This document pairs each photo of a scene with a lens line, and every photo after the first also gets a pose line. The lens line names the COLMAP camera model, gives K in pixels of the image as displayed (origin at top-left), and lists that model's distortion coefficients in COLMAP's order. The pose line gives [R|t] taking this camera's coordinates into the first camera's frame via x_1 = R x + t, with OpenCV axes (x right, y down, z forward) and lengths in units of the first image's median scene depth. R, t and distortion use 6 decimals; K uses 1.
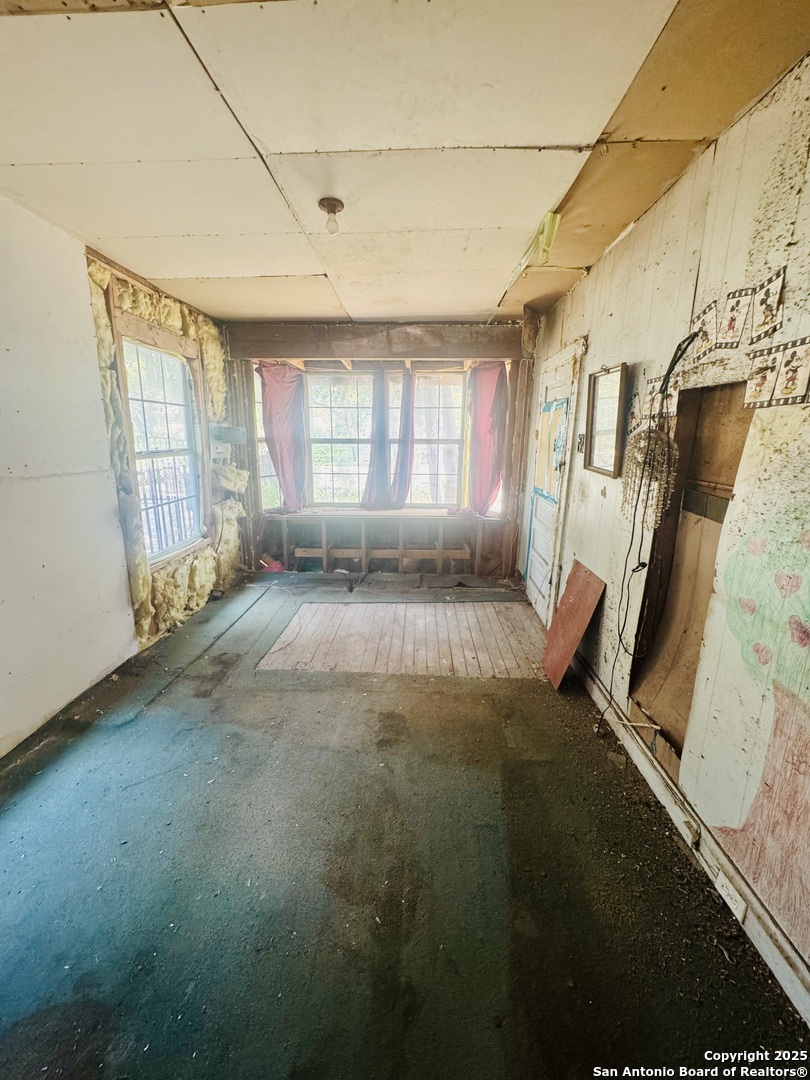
lens RADIAL K [[431.0, 0, 404.7], [0, 431.0, 538.2], [0, 0, 1]] dist [-0.005932, 0.000727]
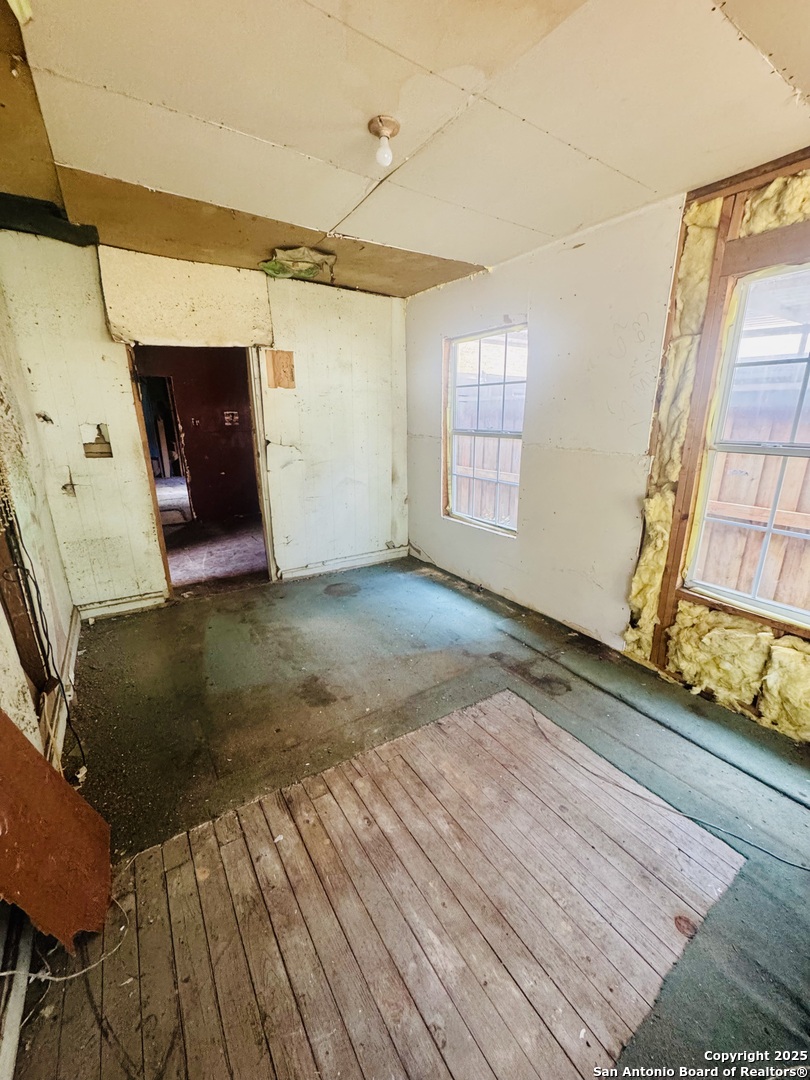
lens RADIAL K [[431.0, 0, 406.9], [0, 431.0, 536.8], [0, 0, 1]] dist [-0.005932, 0.000727]
pose [[-0.815550, 0.154434, -0.557700, 0.258420], [-0.135731, 0.885800, 0.443775, -0.329428], [0.562544, 0.437618, -0.701452, 1.374900]]
